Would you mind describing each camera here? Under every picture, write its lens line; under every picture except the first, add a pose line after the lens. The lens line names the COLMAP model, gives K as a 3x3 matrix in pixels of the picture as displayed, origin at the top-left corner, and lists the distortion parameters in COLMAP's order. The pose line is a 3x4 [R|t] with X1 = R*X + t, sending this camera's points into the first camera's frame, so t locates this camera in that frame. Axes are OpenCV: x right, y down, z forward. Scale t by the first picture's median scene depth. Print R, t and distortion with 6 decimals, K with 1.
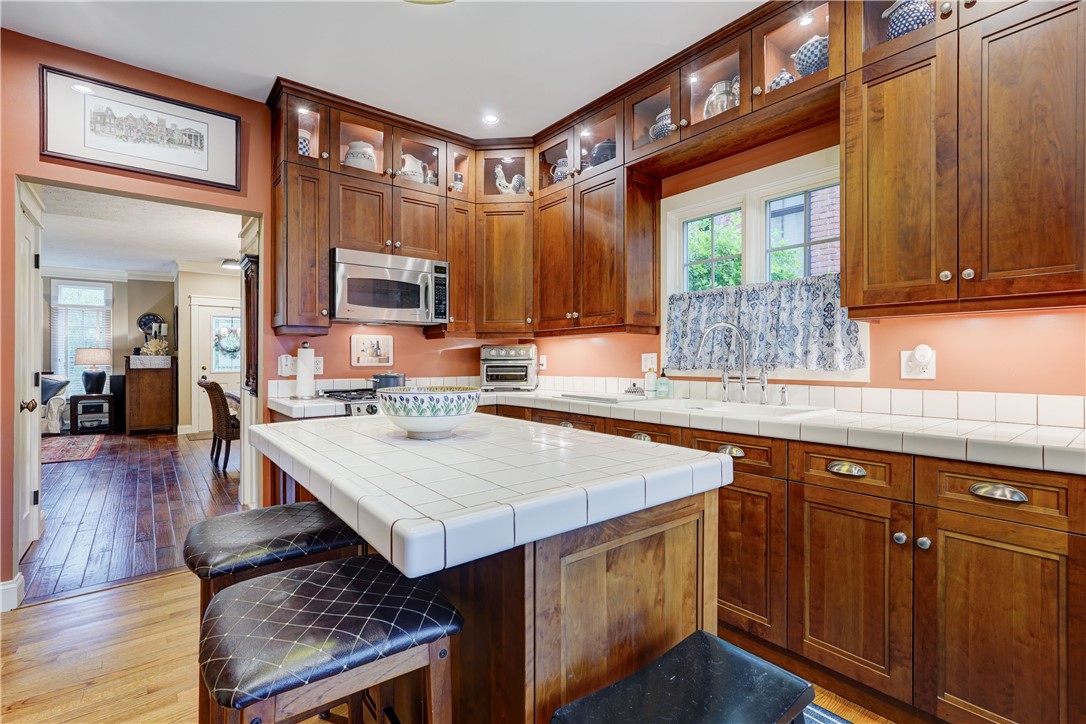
lens RADIAL K [[496.0, 0, 548.3], [0, 496.0, 358.0], [0, 0, 1]] dist [-0.003479, 0.001657]
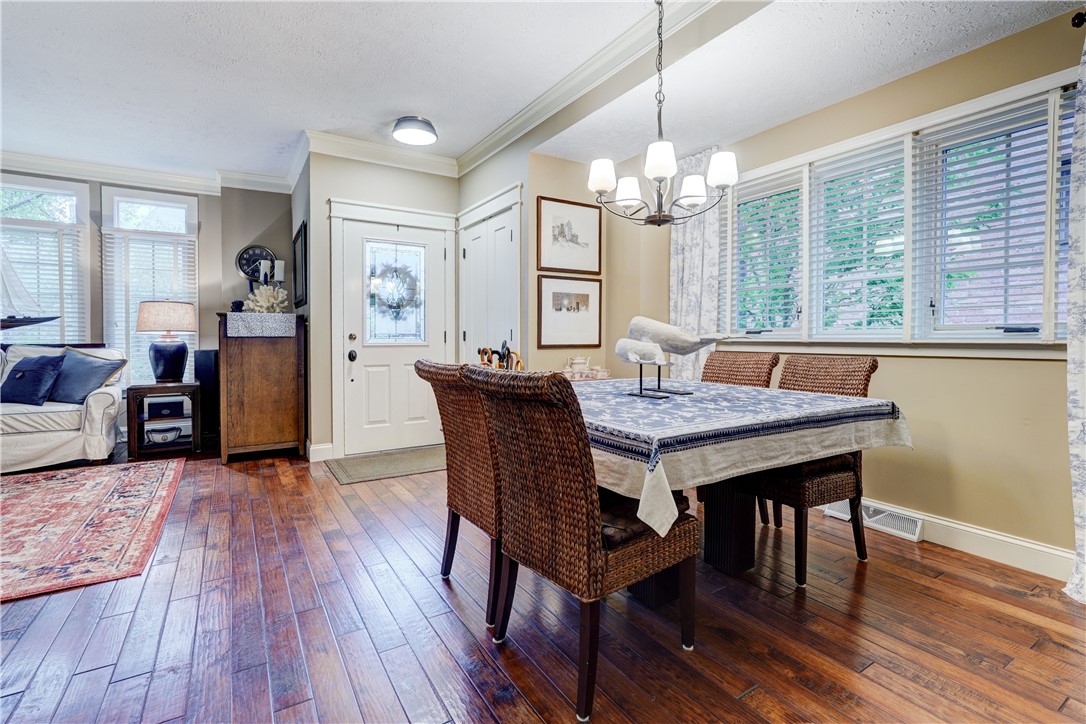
lens RADIAL K [[496.0, 0, 541.5], [0, 496.0, 344.5], [0, 0, 1]] dist [-0.003479, 0.001657]
pose [[0.992108, 0.001081, -0.125383, -0.429426], [0.000427, 0.999928, 0.012000, 0.022531], [0.125387, -0.011959, 0.992036, 0.499049]]
